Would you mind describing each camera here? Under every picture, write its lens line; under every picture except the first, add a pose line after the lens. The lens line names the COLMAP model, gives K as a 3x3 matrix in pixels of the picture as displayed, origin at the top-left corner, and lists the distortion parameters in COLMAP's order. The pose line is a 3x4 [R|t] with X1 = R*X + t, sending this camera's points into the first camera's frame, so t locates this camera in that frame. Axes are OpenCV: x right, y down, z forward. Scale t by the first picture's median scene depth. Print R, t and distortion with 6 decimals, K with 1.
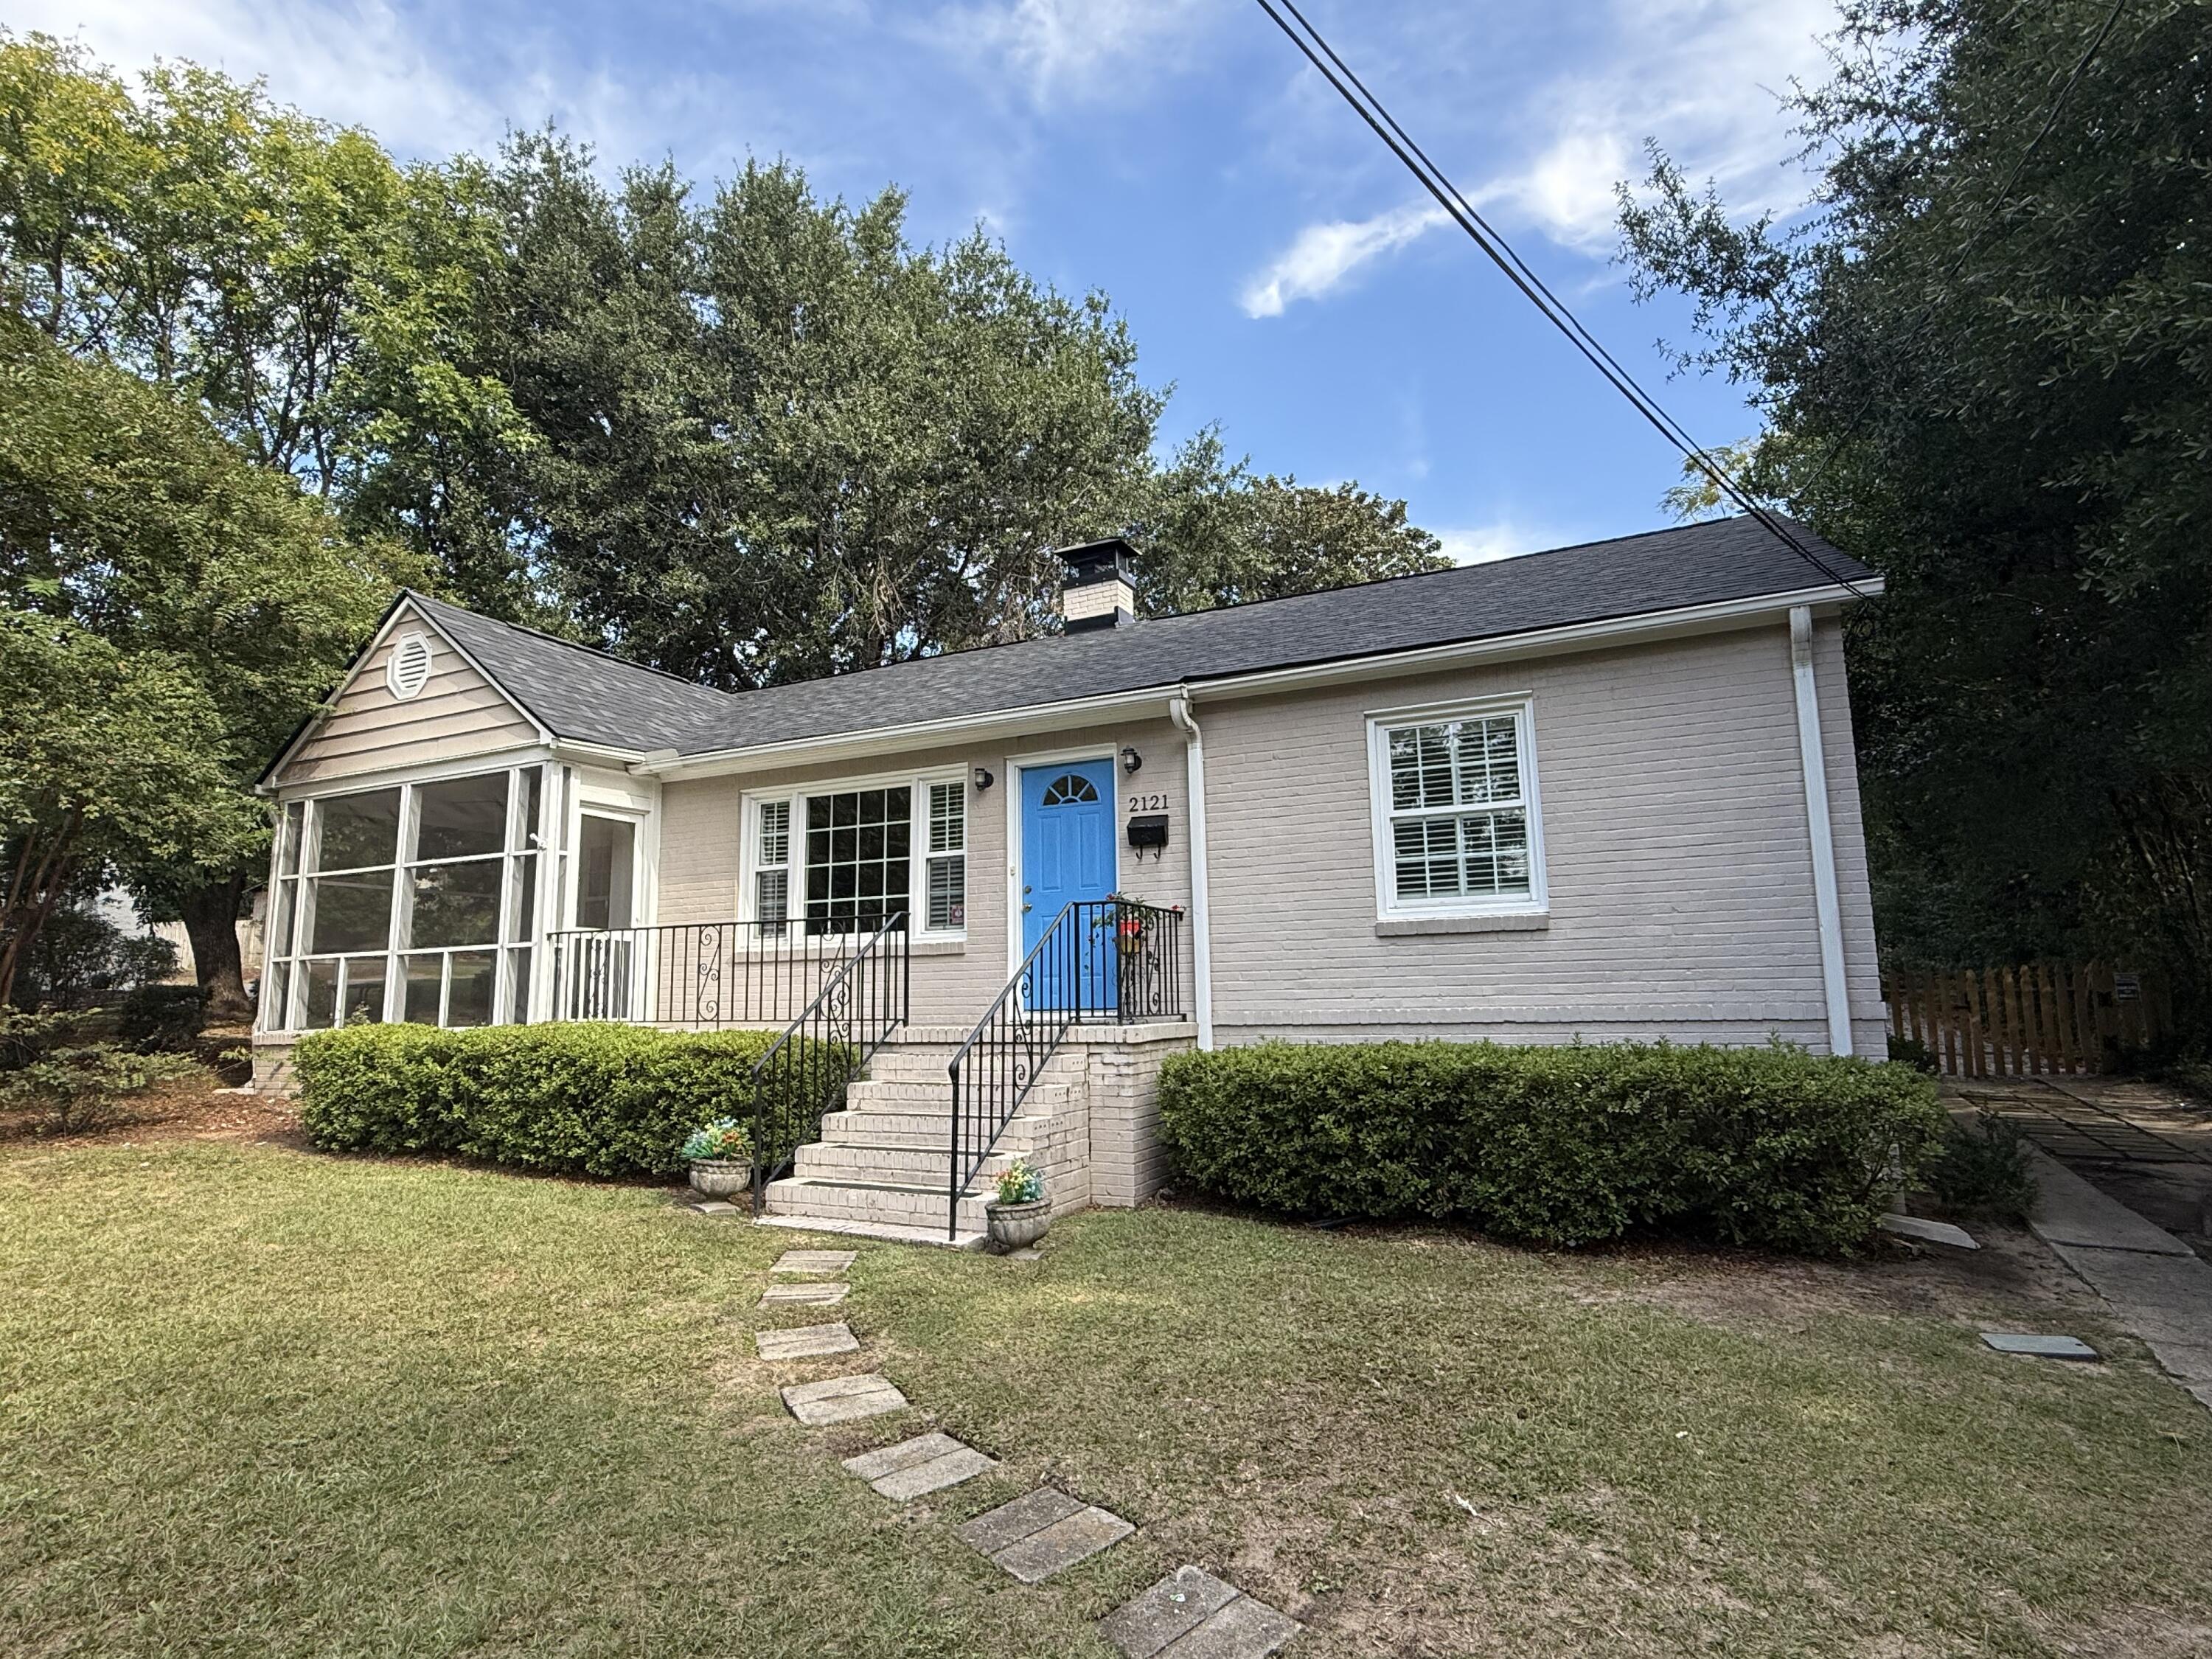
lens RADIAL K [[1164.6, 0, 1098.8], [0, 1164.6, 827.1], [0, 0, 1]] dist [-0.002193, -0.000543]
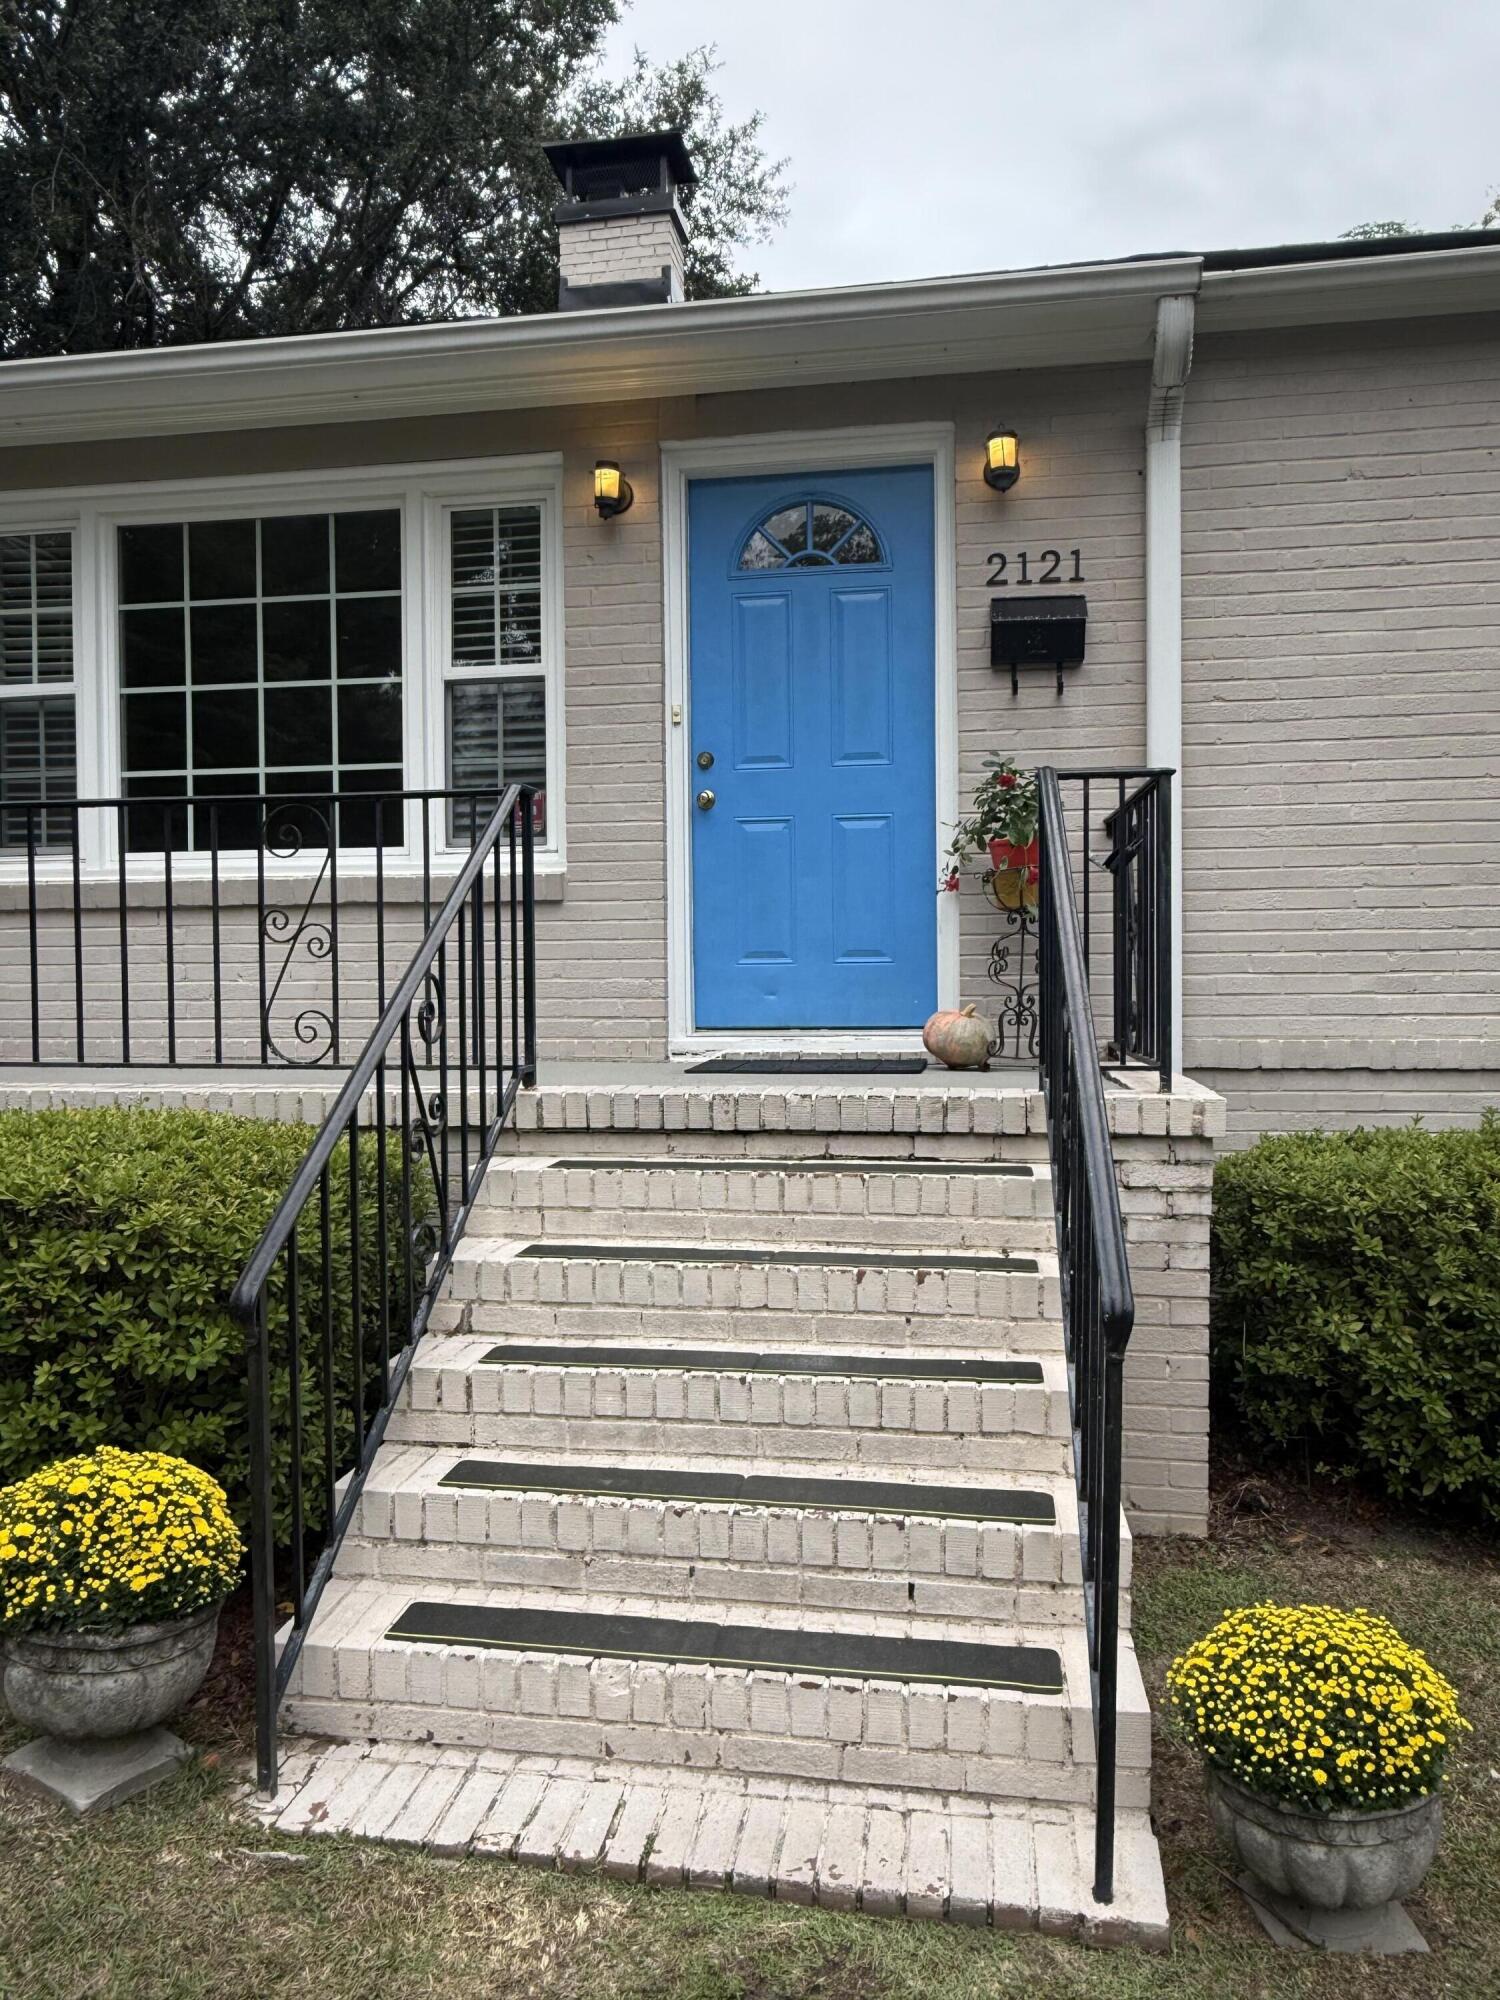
lens RADIAL K [[1397.1, 0, 747.3], [0, 1397.1, 992.7], [0, 0, 1]] dist [0.002416, 0.001188]
pose [[0.956616, 0.004387, 0.291318, -0.195522], [-0.051980, 0.986414, 0.155836, 0.055791], [-0.286677, -0.164218, 0.943848, 0.466797]]
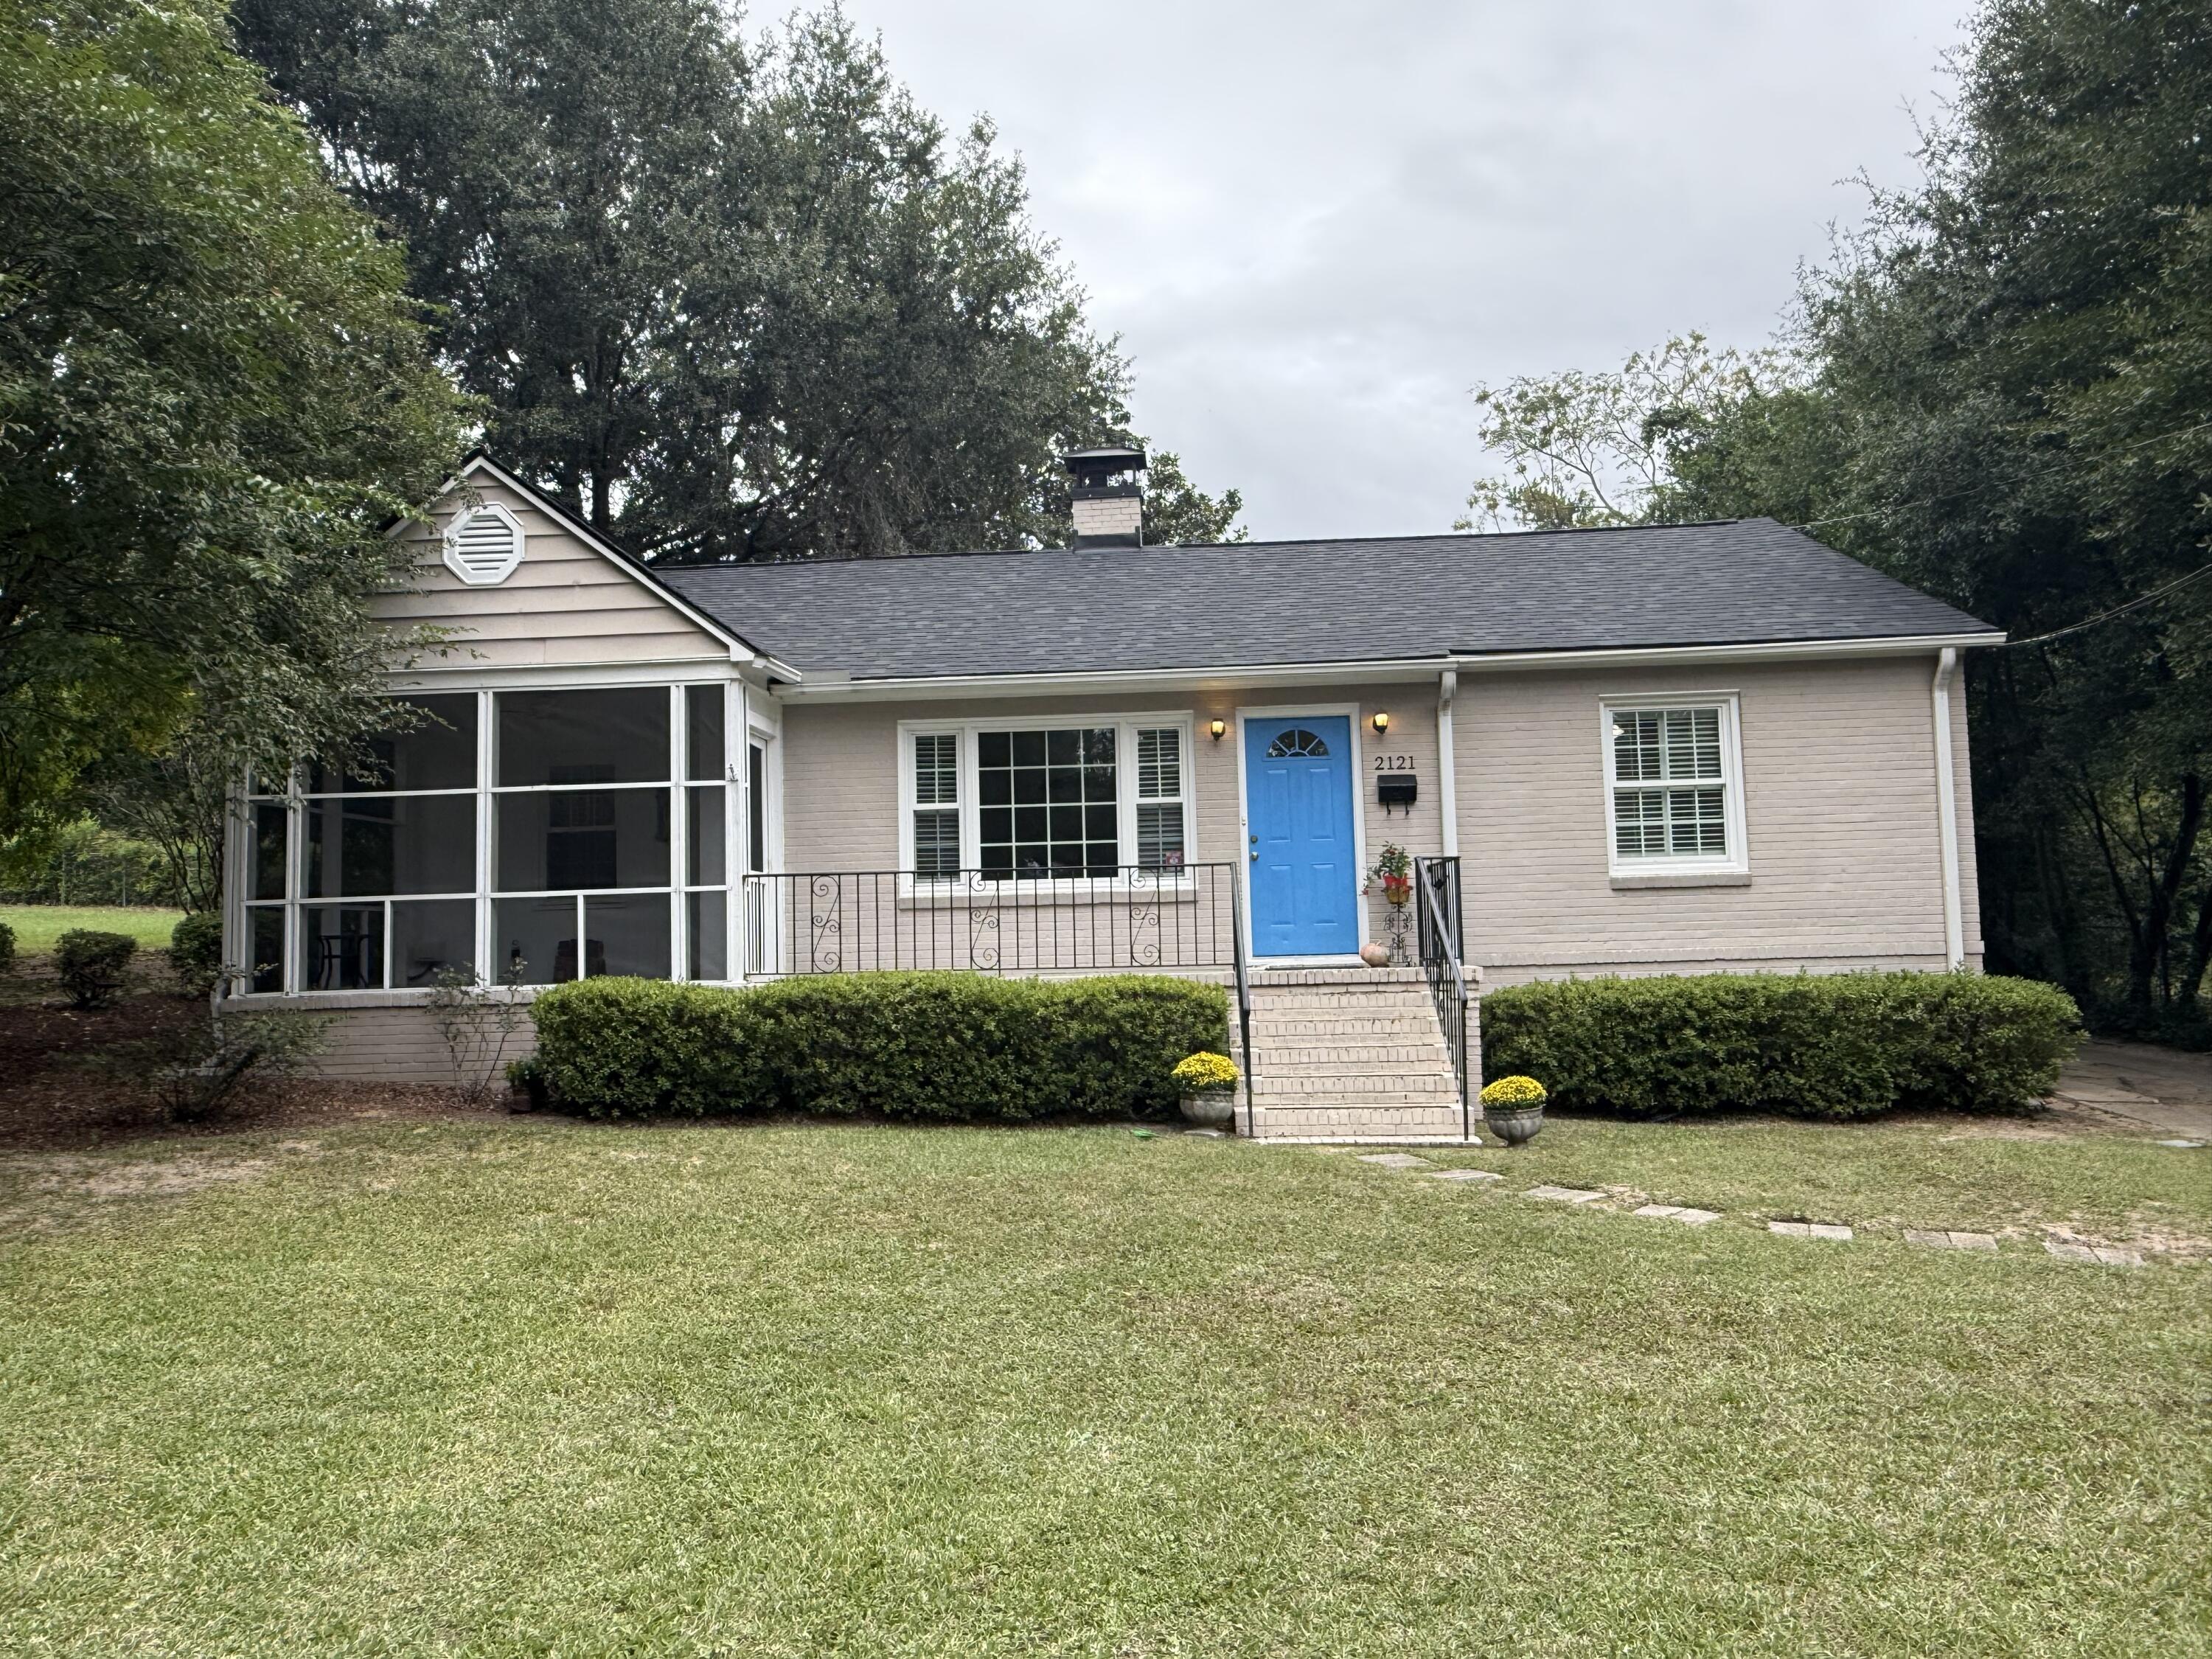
lens RADIAL K [[1545.2, 0, 1092.9], [0, 1545.2, 825.9], [0, 0, 1]] dist [0.002416, 0.001188]
pose [[0.922013, 0.023572, 0.386440, -0.700334], [-0.047842, 0.997431, 0.053307, -0.023047], [-0.384191, -0.067638, 0.920773, -0.191423]]
